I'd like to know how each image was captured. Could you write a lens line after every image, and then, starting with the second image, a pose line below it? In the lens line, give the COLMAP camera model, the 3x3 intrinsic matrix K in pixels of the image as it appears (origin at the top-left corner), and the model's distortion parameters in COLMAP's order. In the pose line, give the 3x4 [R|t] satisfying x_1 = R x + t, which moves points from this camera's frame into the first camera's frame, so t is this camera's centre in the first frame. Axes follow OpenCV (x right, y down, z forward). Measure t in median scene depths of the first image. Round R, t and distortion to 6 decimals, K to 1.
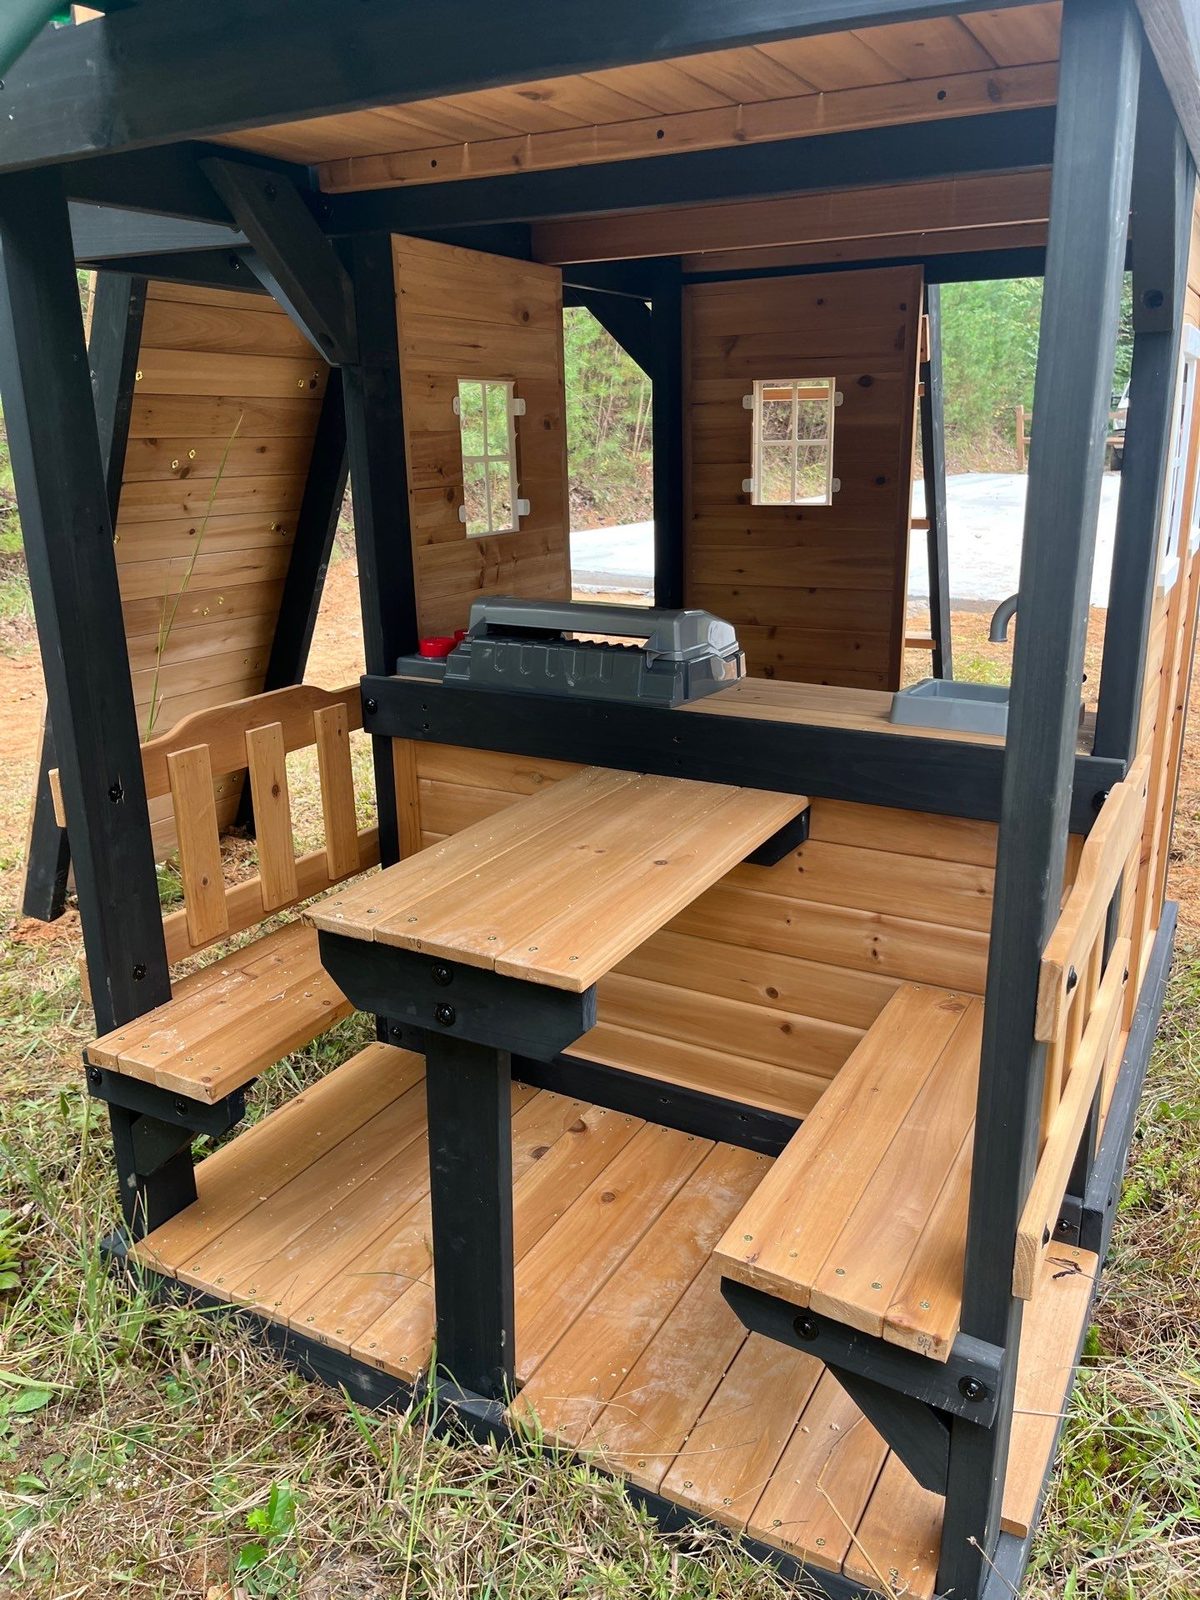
lens RADIAL K [[1165.6, 0, 601.8], [0, 1165.6, 830.5], [0, 0, 1]] dist [0.004342, -0.000772]
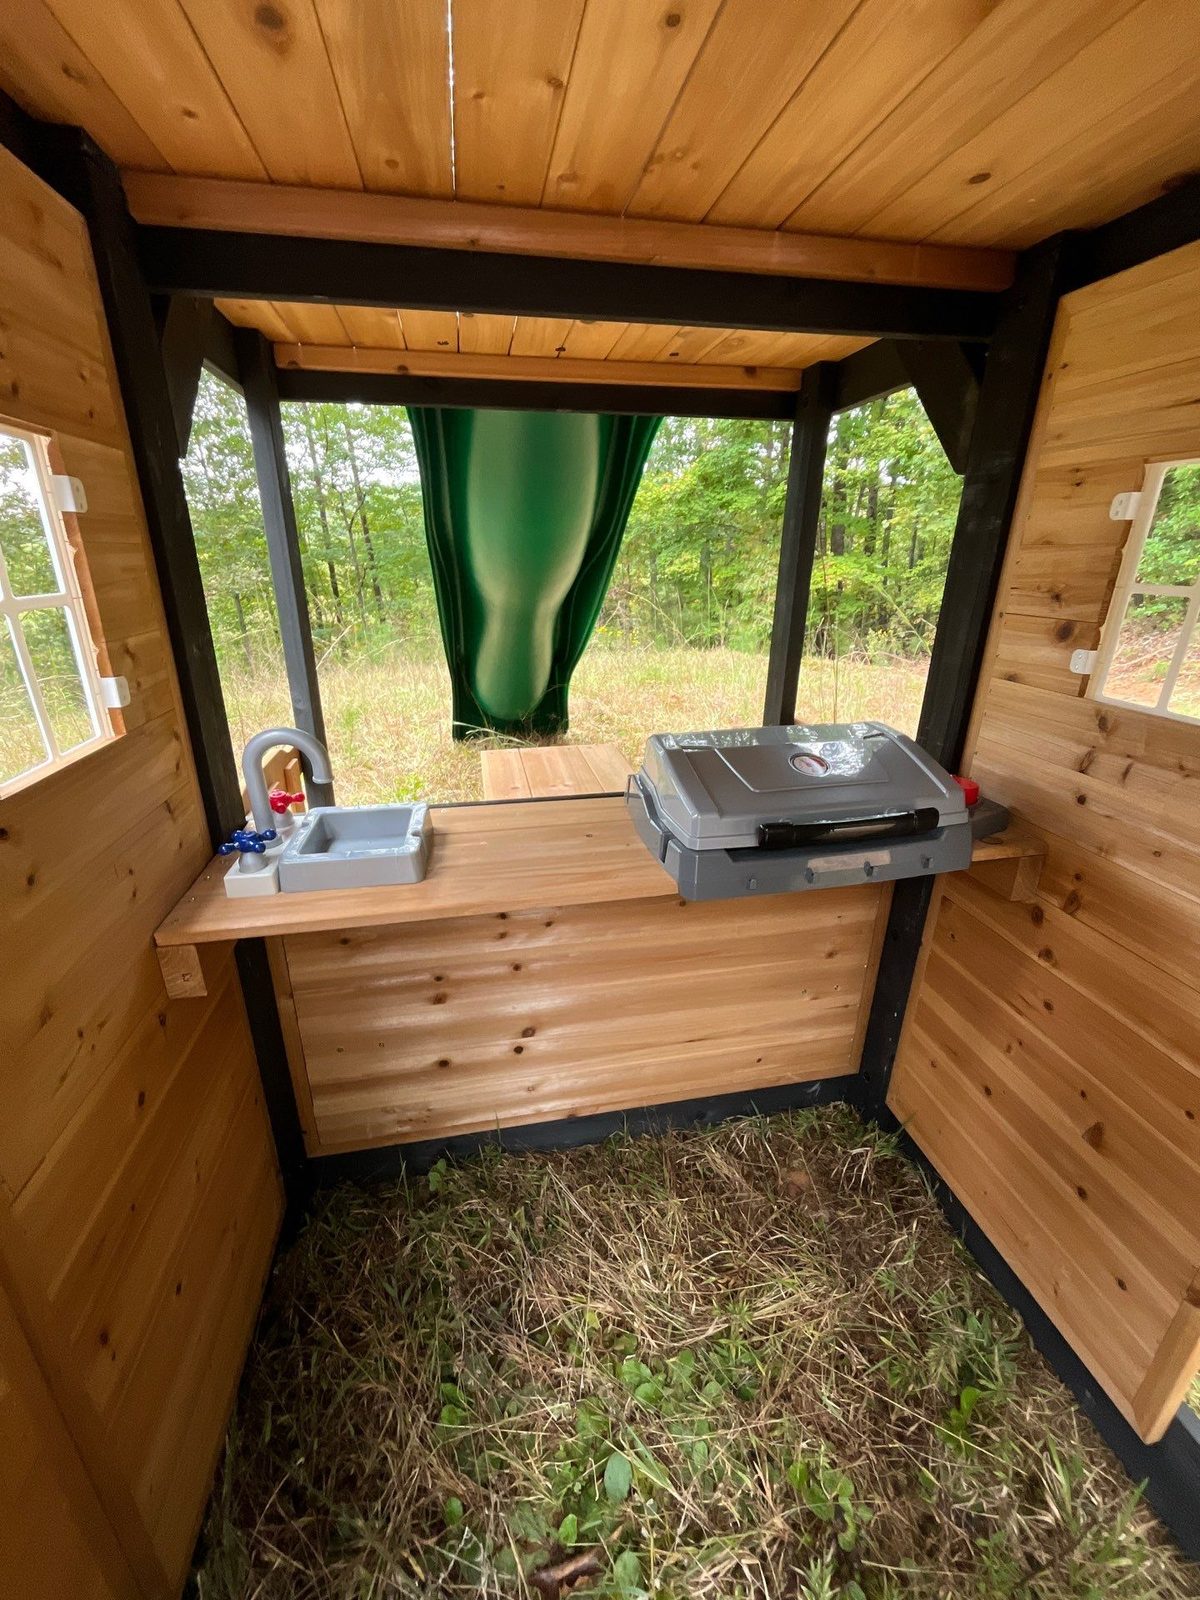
lens RADIAL K [[648.4, 0, 600.0], [0, 648.4, 800.0], [0, 0, 1]] dist [-0.002174, -0.000575]
pose [[-0.766218, 0.242150, -0.595208, 0.384315], [-0.206249, 0.784591, 0.584704, -0.398689], [0.608581, 0.570772, -0.551224, 1.151890]]
